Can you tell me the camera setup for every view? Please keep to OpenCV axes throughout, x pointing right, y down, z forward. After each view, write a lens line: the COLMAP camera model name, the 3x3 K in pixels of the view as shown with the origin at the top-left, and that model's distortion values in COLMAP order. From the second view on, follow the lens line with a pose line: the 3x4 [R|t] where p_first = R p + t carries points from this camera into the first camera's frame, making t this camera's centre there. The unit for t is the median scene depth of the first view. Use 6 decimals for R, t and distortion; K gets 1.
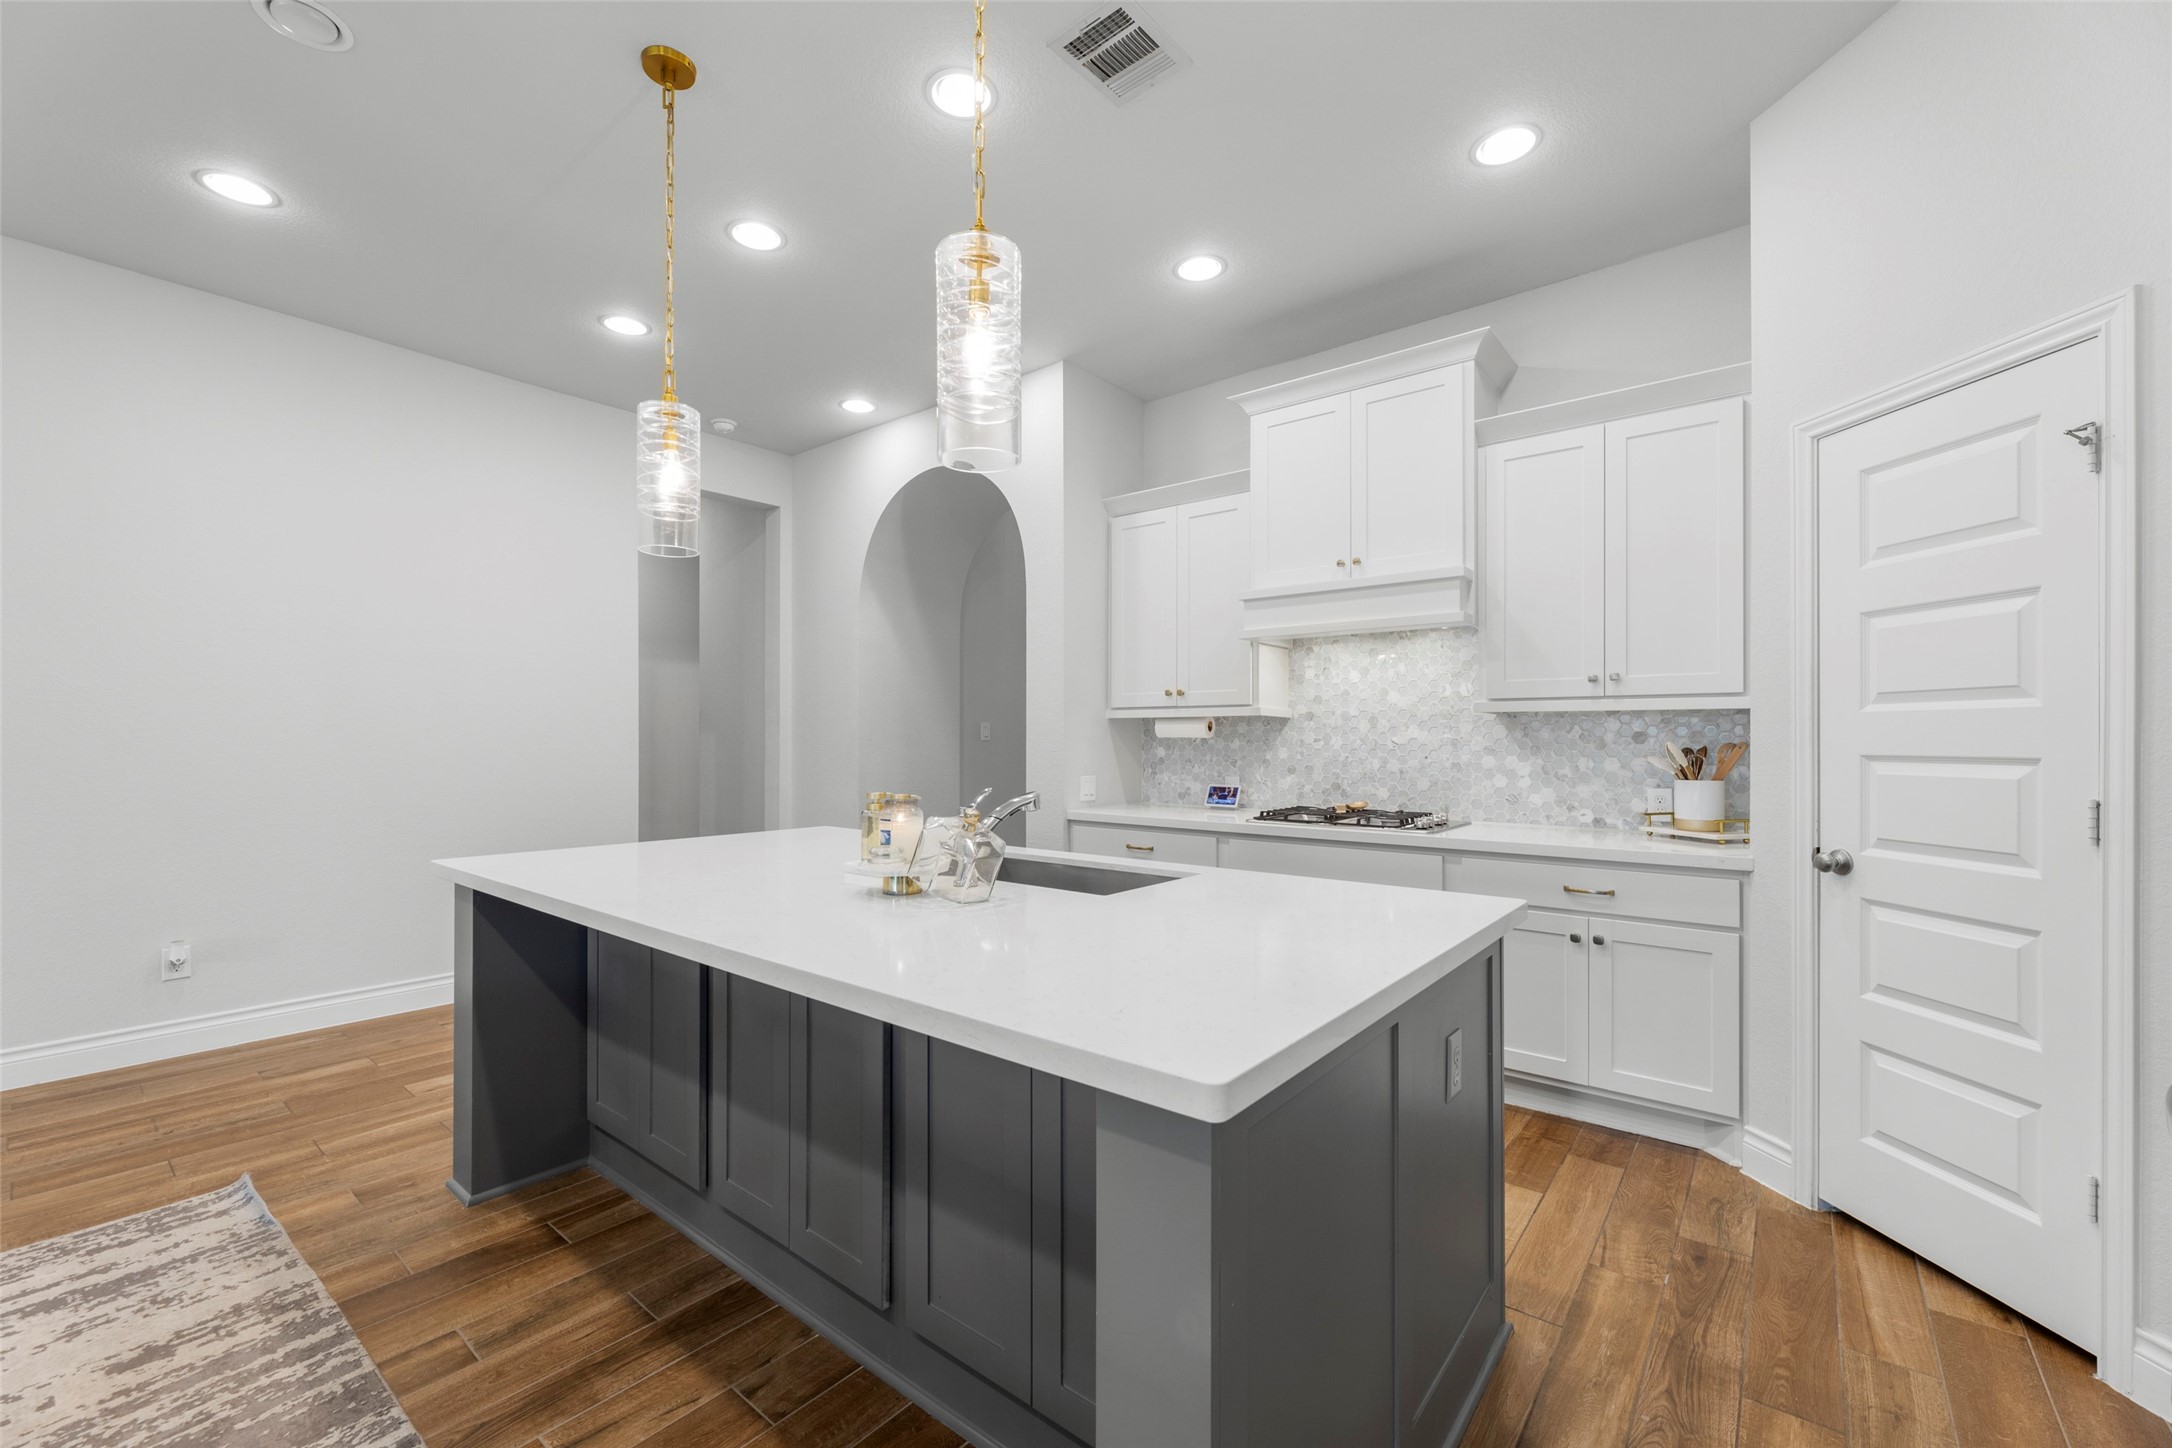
lens RADIAL K [[880.2, 0, 1076.2], [0, 880.2, 731.8], [0, 0, 1]] dist [-0.001440, -0.000199]
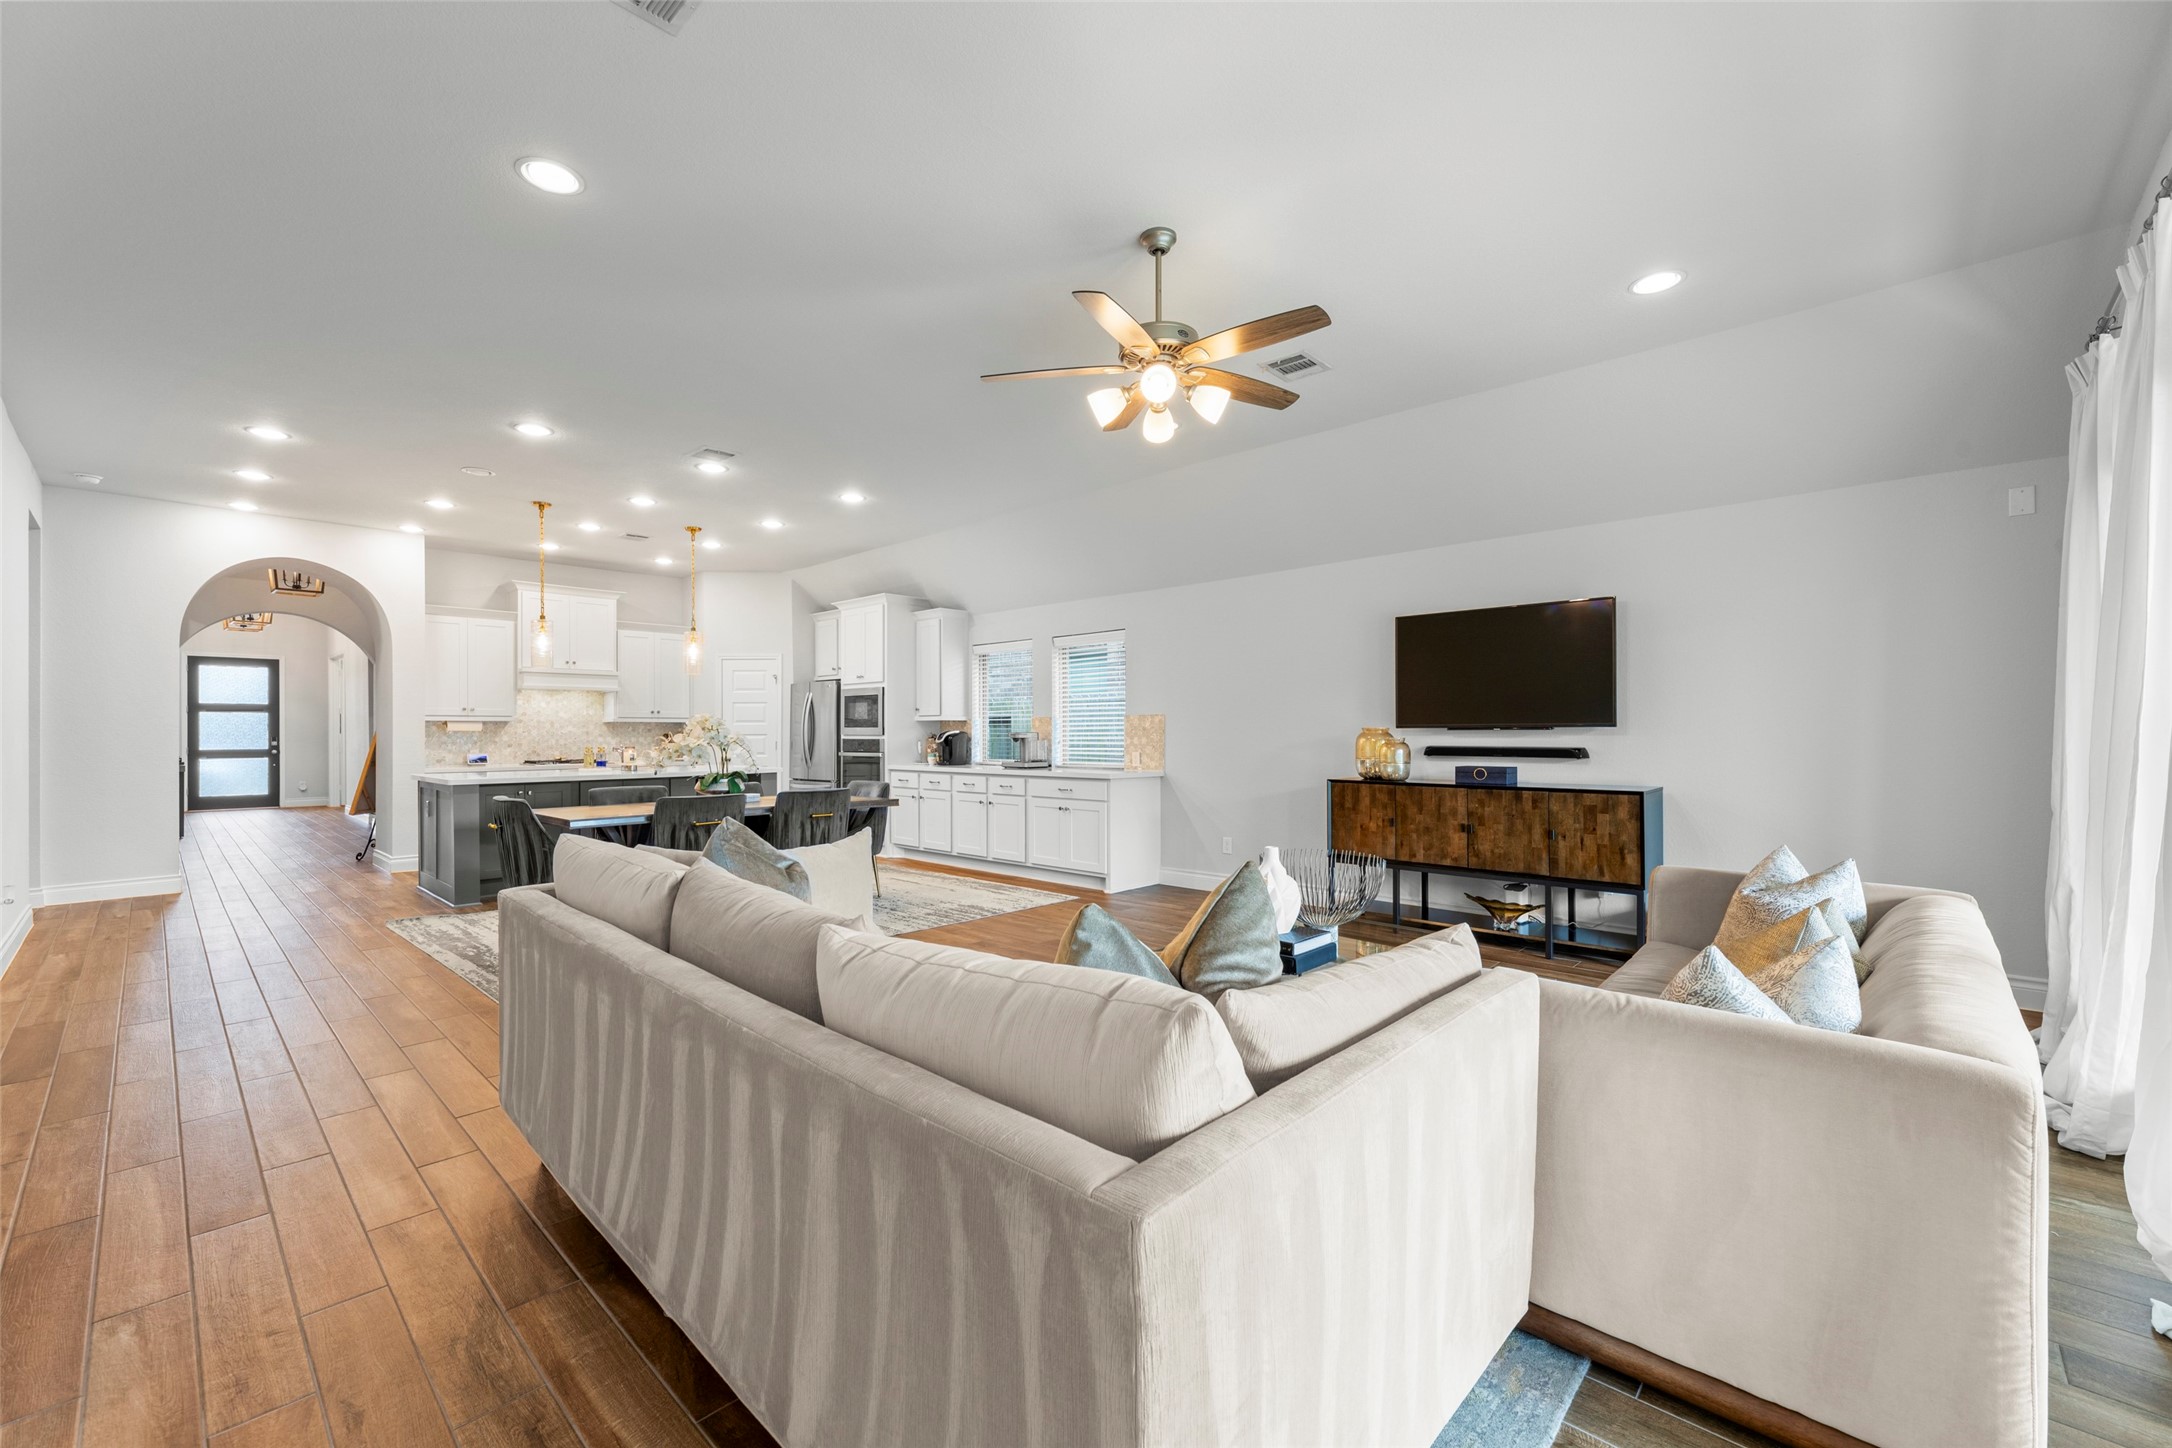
lens RADIAL K [[880.2, 0, 1076.9], [0, 880.2, 727.2], [0, 0, 1]] dist [-0.001440, -0.000199]
pose [[0.070142, 0.006687, 0.997515, -2.300746], [-0.003171, 0.999974, -0.006481, 0.009632], [-0.997532, -0.002708, 0.070161, -0.703042]]
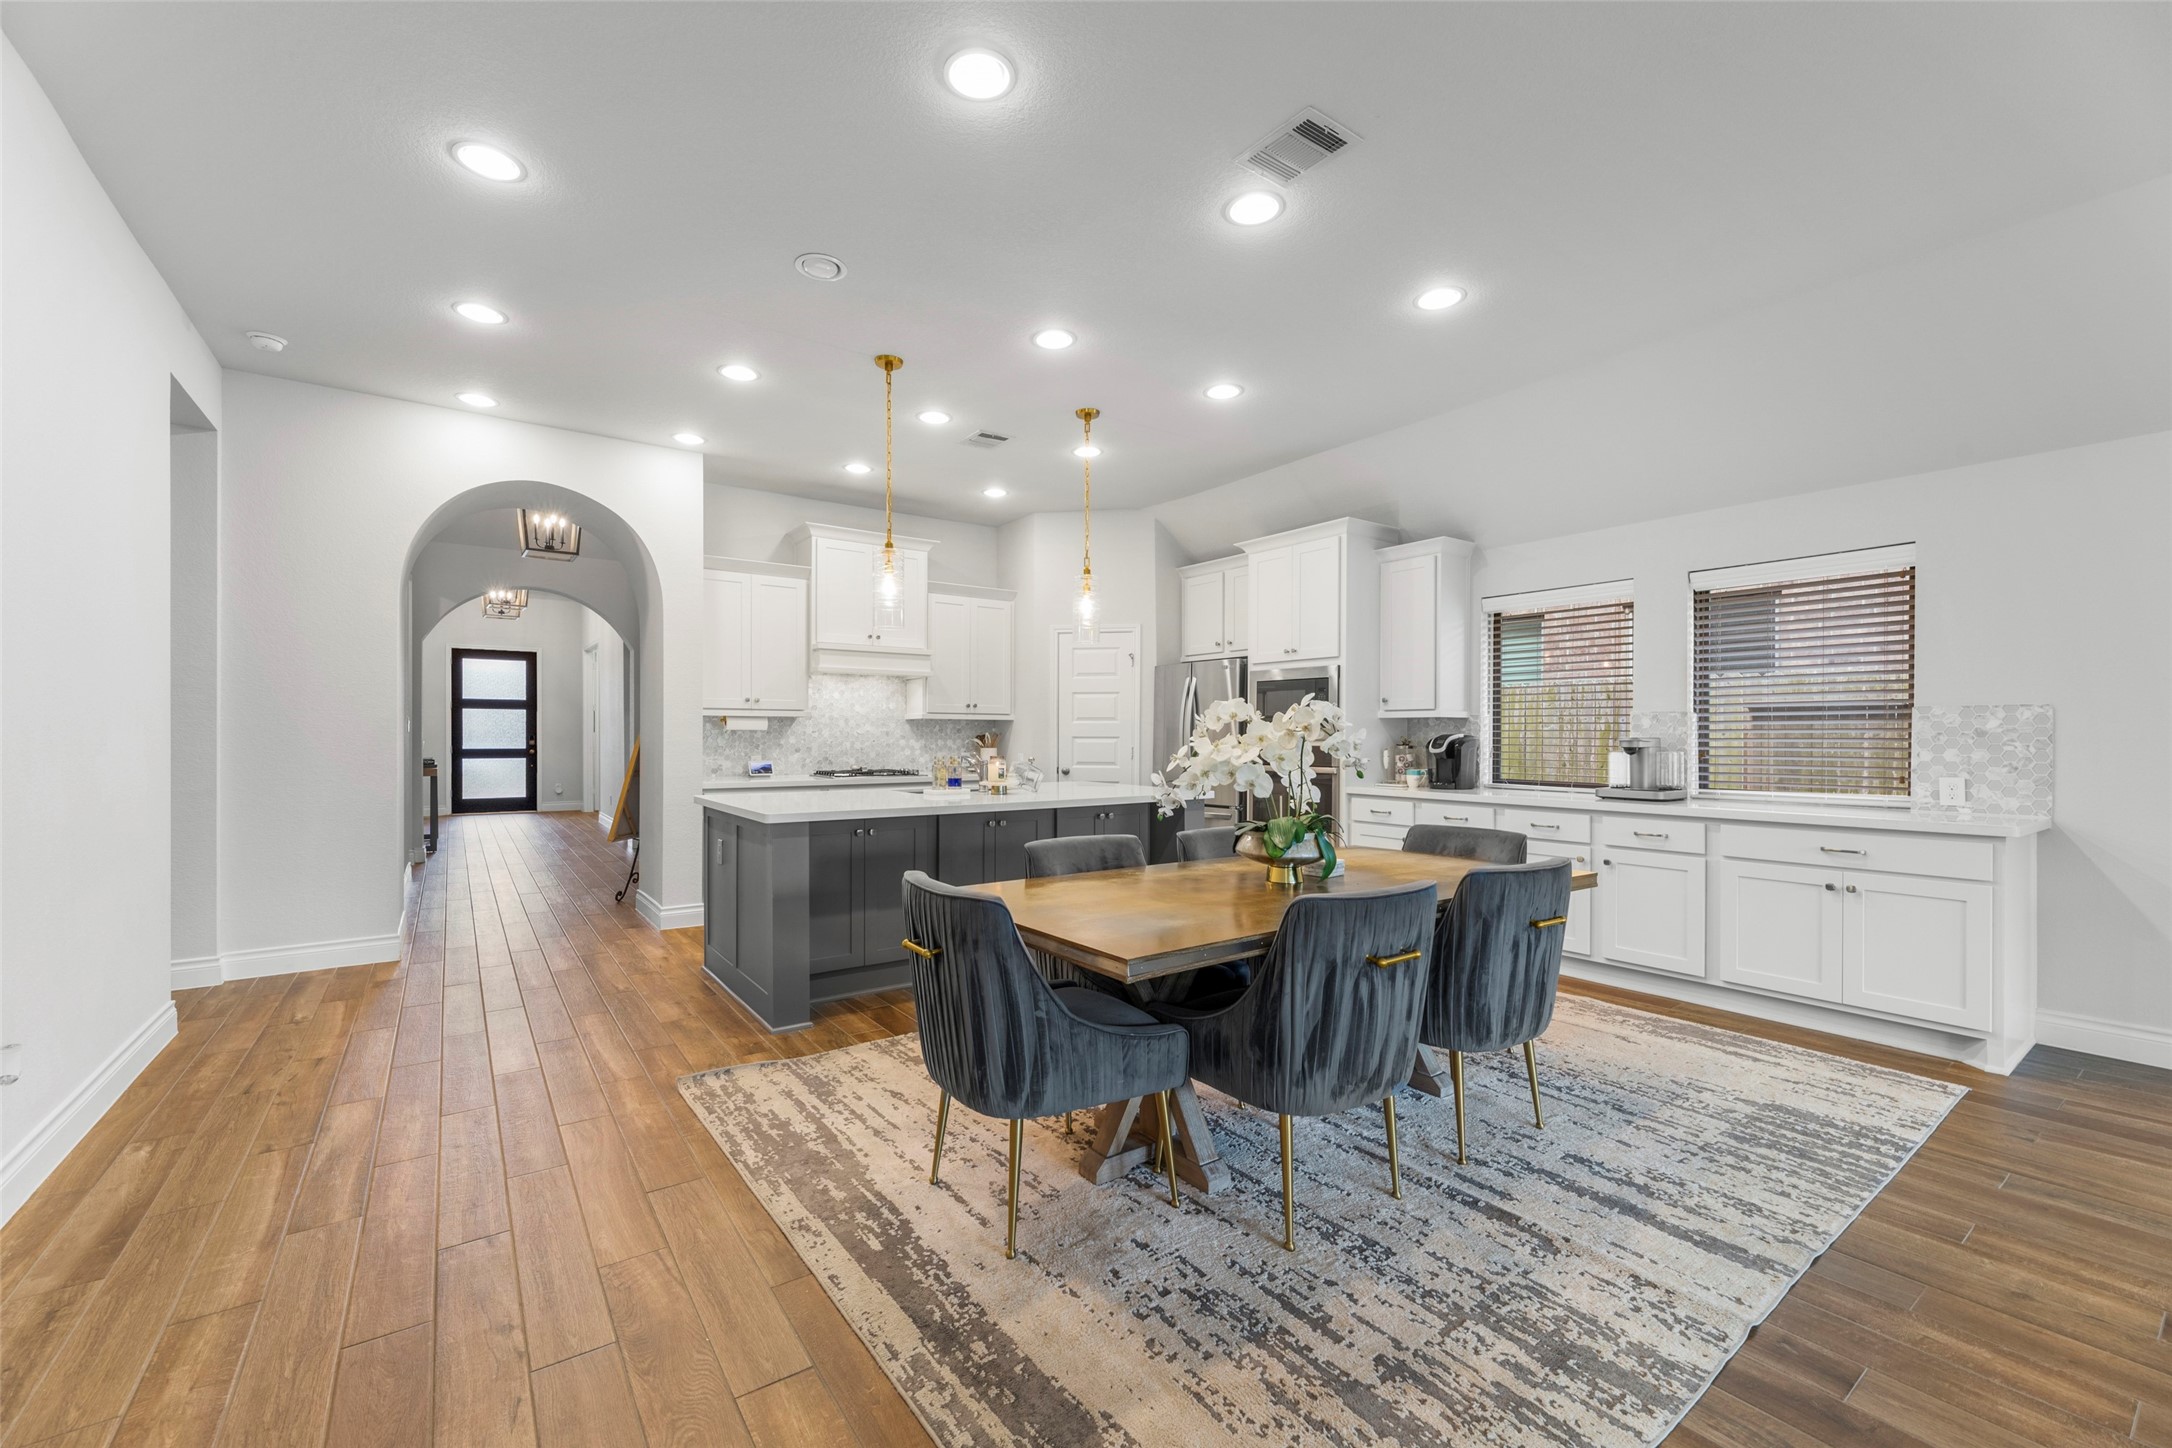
lens RADIAL K [[880.2, 0, 1070.2], [0, 880.2, 730.9], [0, 0, 1]] dist [-0.001440, -0.000199]
pose [[0.265347, 0.005533, 0.964137, -1.481936], [-0.009274, 0.999952, -0.003186, 0.010926], [-0.964108, -0.008096, 0.265386, 0.105477]]
